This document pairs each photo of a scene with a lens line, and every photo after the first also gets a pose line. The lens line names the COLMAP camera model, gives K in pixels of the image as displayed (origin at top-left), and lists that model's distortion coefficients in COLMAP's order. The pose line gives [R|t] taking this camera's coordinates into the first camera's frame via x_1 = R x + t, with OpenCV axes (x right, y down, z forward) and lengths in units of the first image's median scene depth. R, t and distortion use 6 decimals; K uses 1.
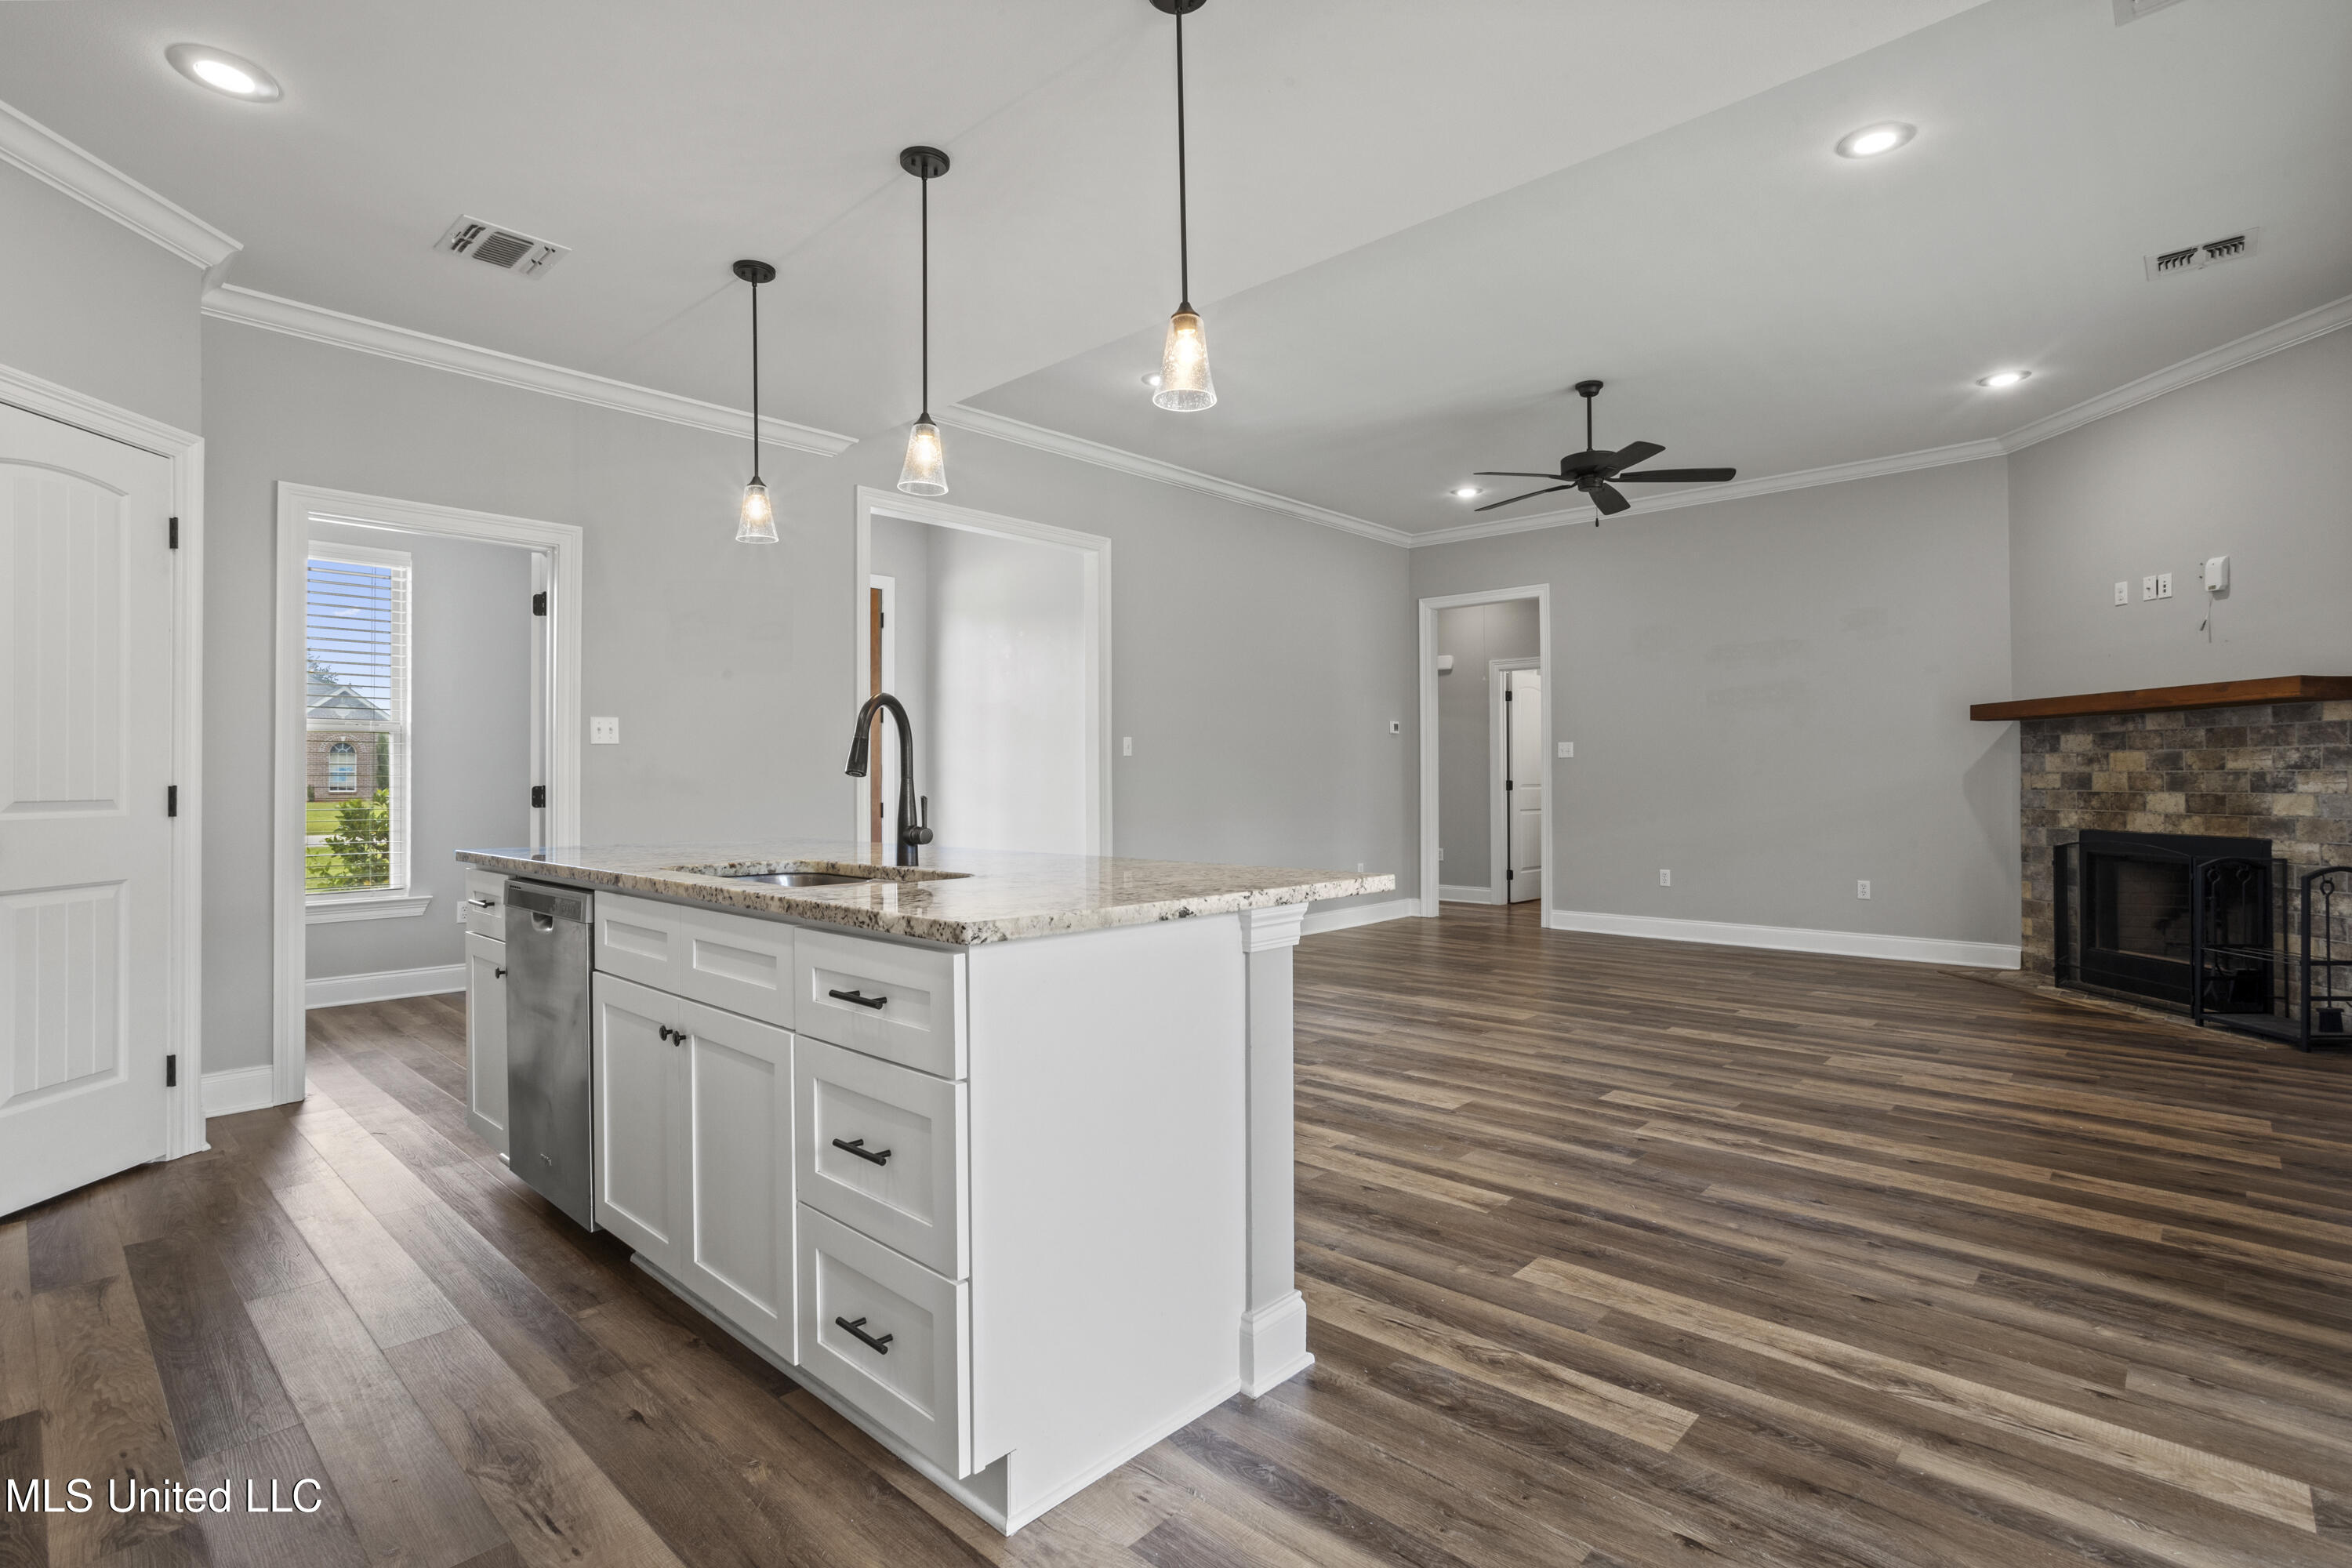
lens RADIAL K [[1130.1, 0, 1170.6], [0, 1130.1, 774.4], [0, 0, 1]] dist [-0.045438, 0.026194]
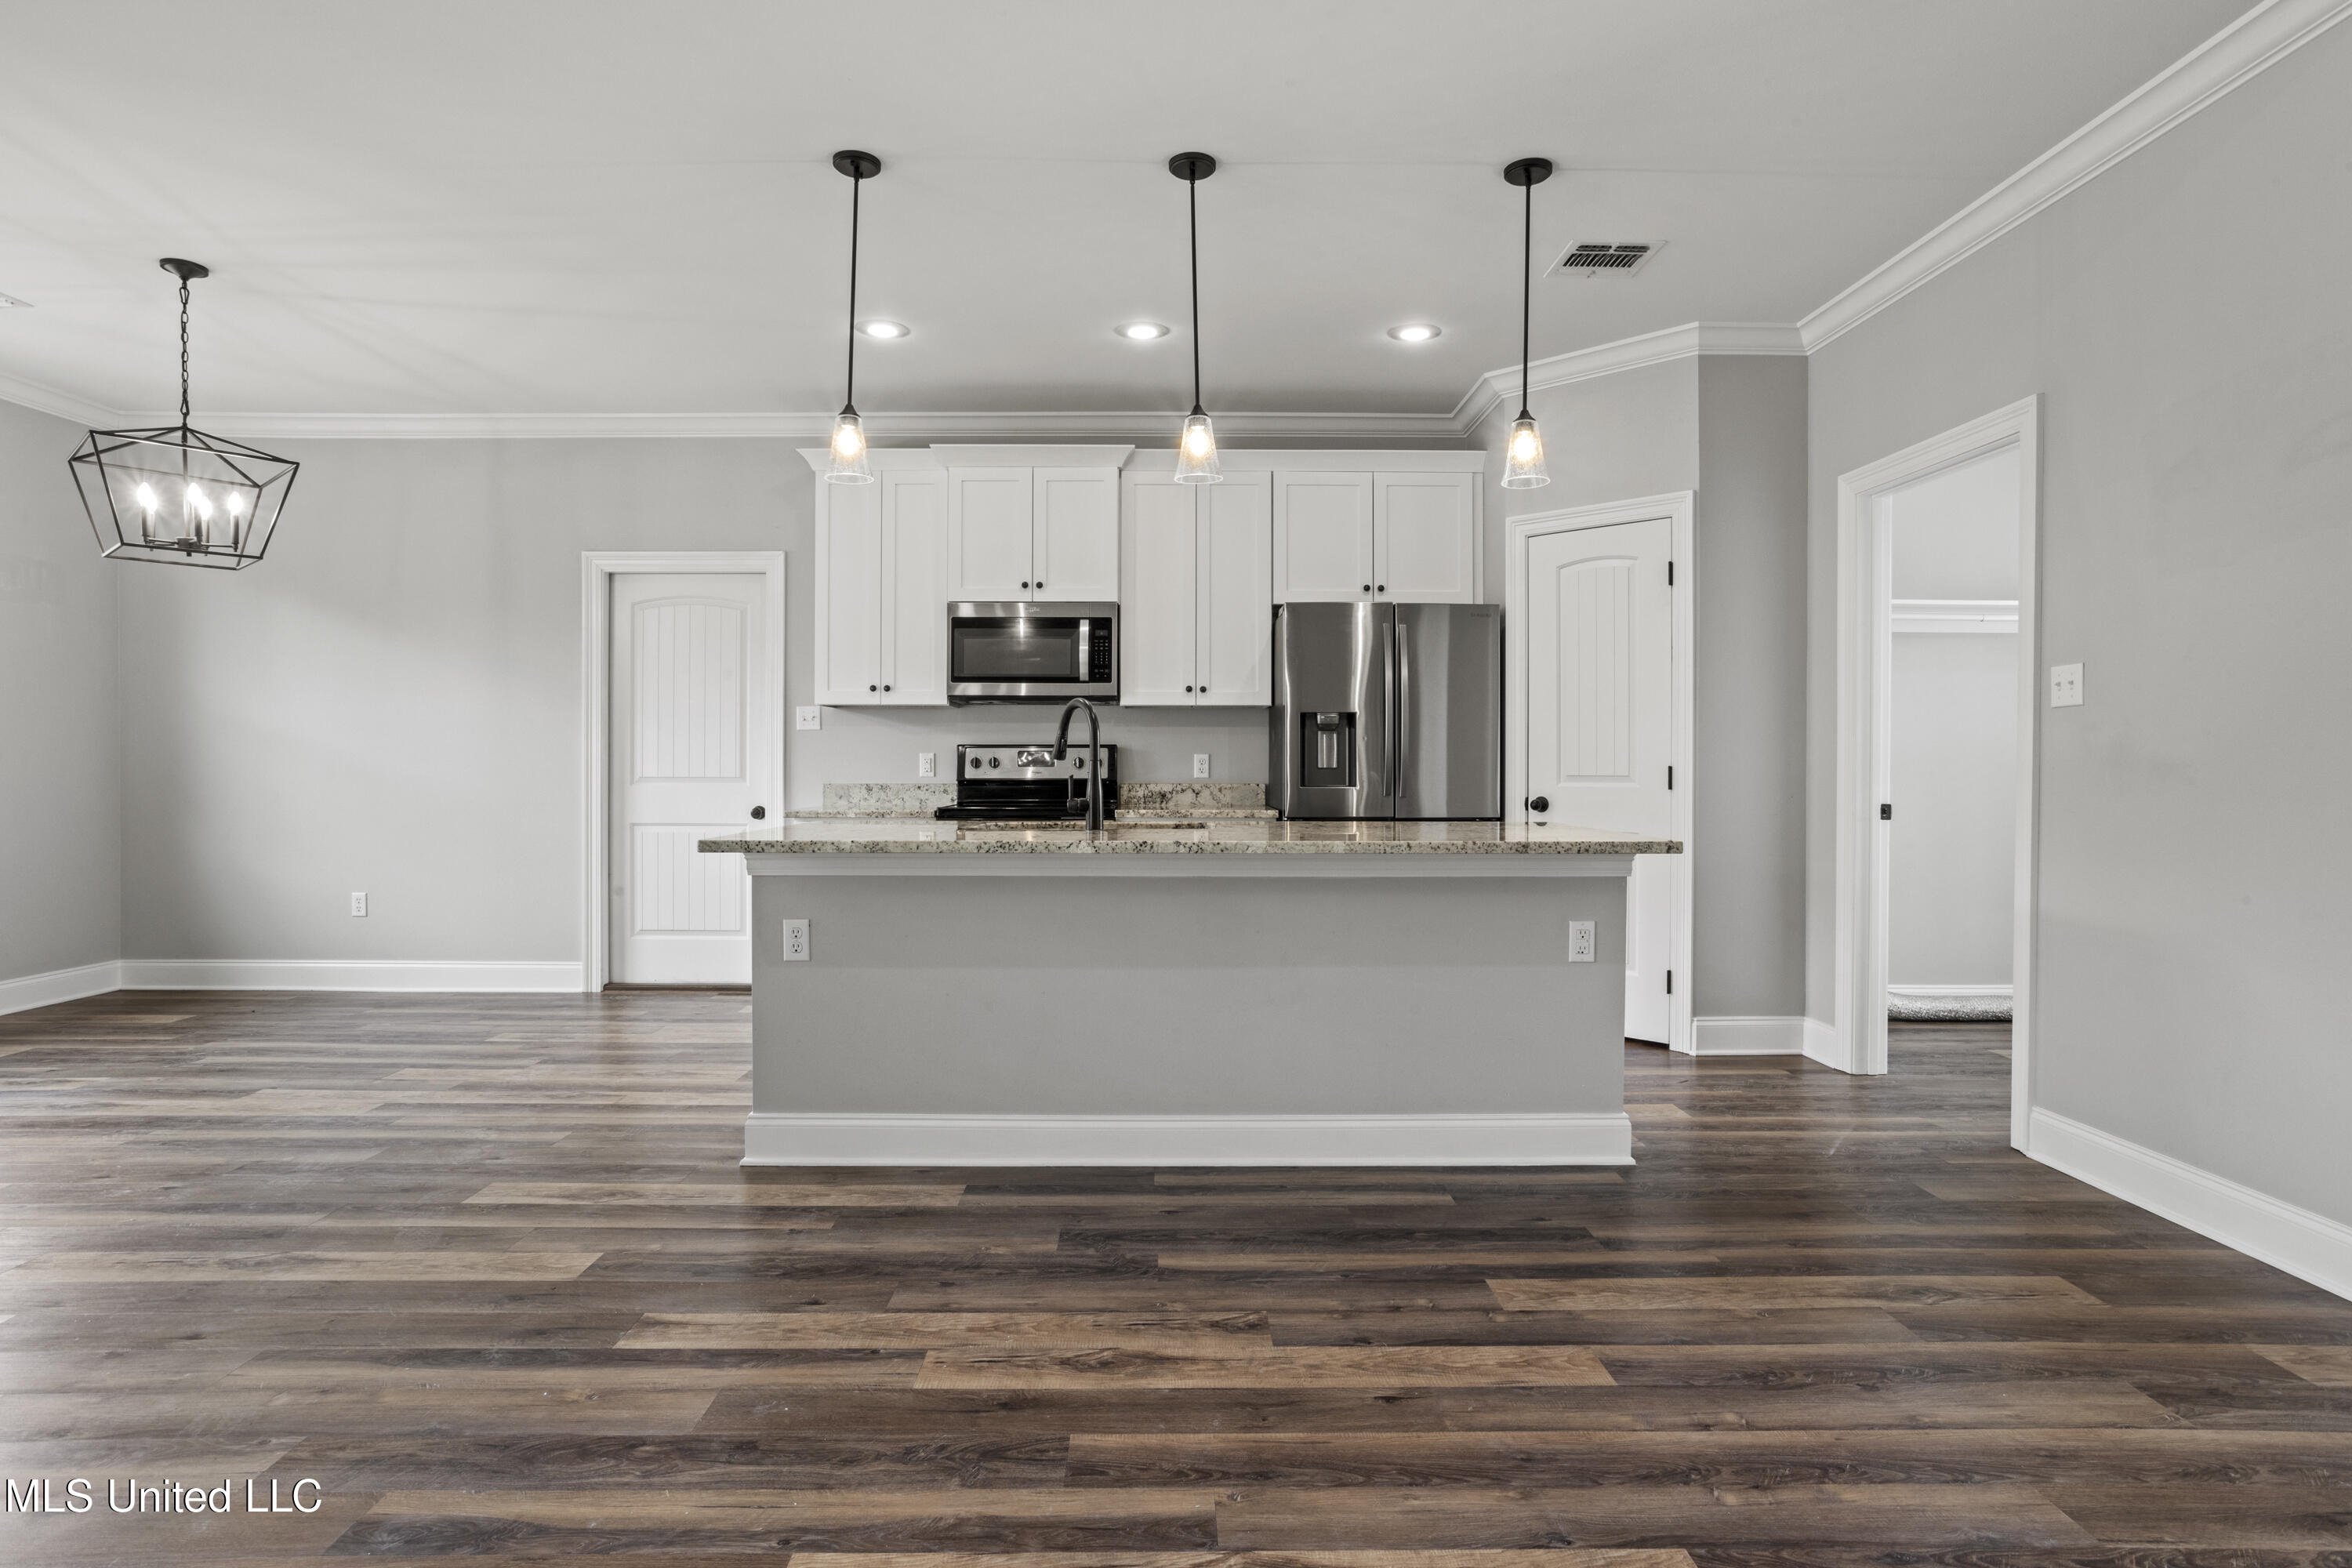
lens RADIAL K [[1229.9, 0, 1171.0], [0, 1229.9, 770.4], [0, 0, 1]] dist [-0.061687, 0.044781]
pose [[-0.721525, 0.004761, -0.692372, 0.349949], [0.005252, 0.999985, 0.001403, 0.007027], [0.692369, -0.002624, -0.721539, 1.086509]]
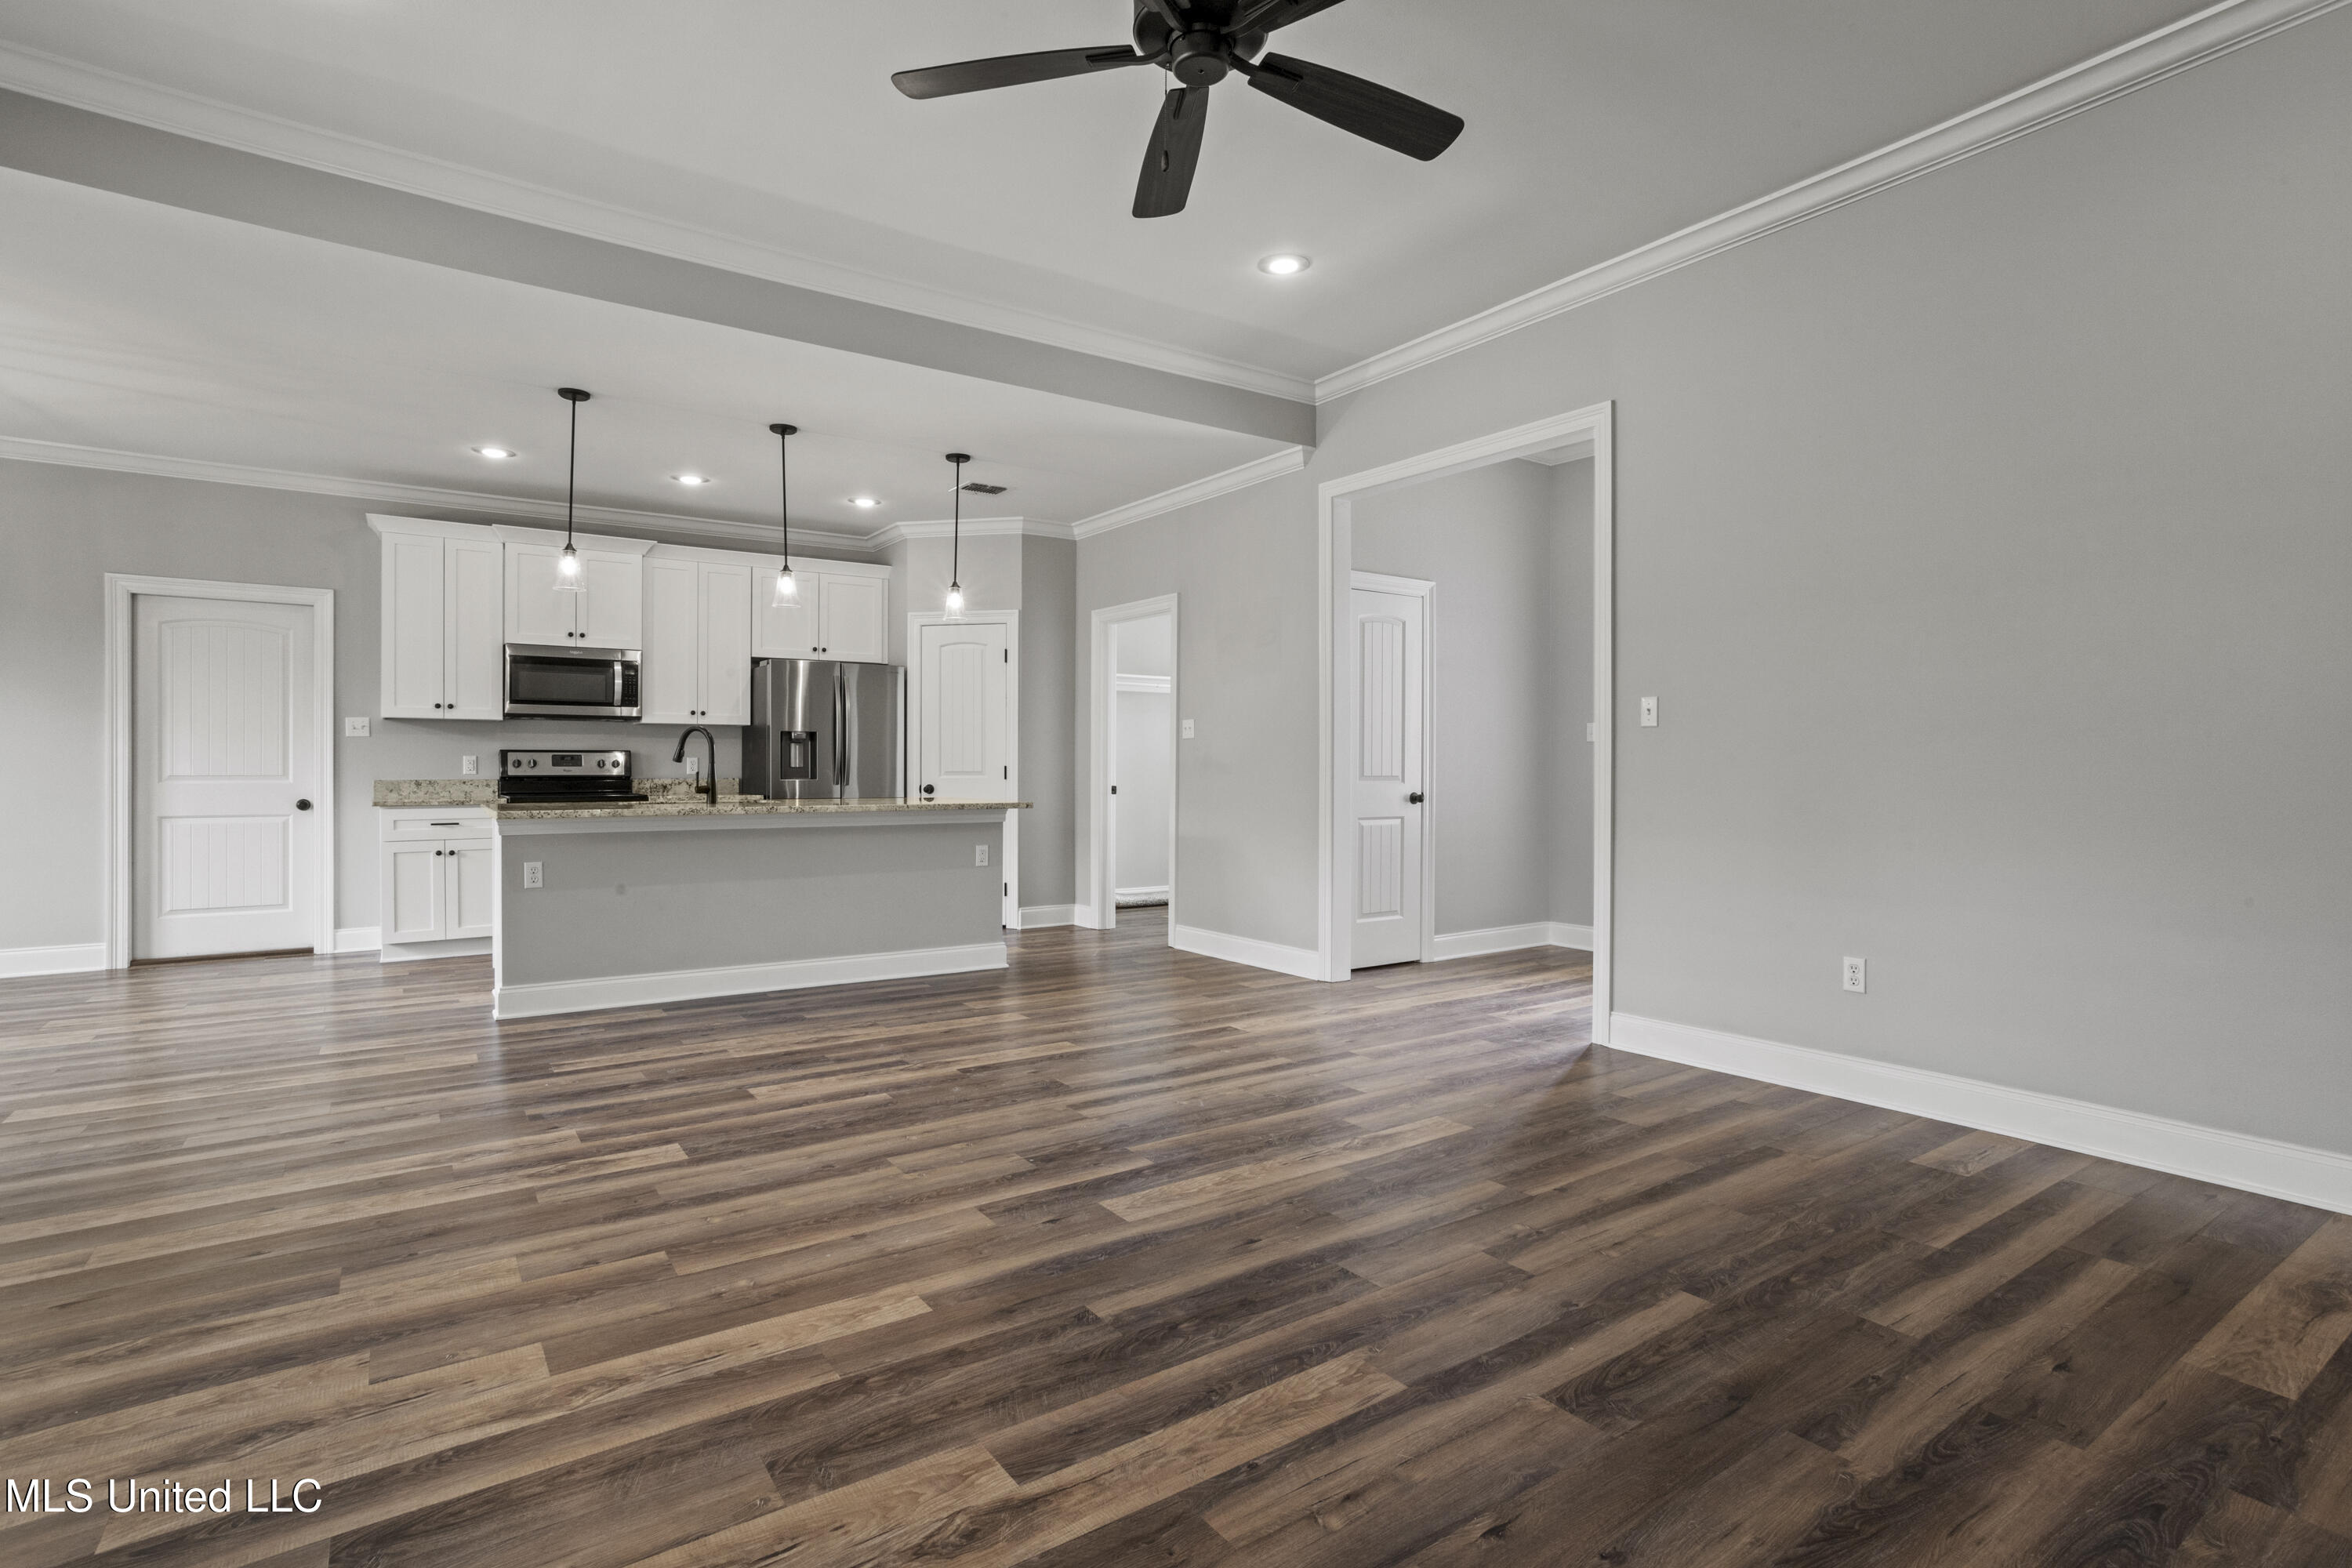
lens RADIAL K [[1137.7, 0, 1167.7], [0, 1137.7, 759.0], [0, 0, 1]] dist [-0.044325, 0.027020]
pose [[-0.209847, -0.002709, -0.977730, 0.893851], [0.005341, 0.999978, -0.003917, 0.004766], [0.977720, -0.006044, -0.209828, 1.215618]]
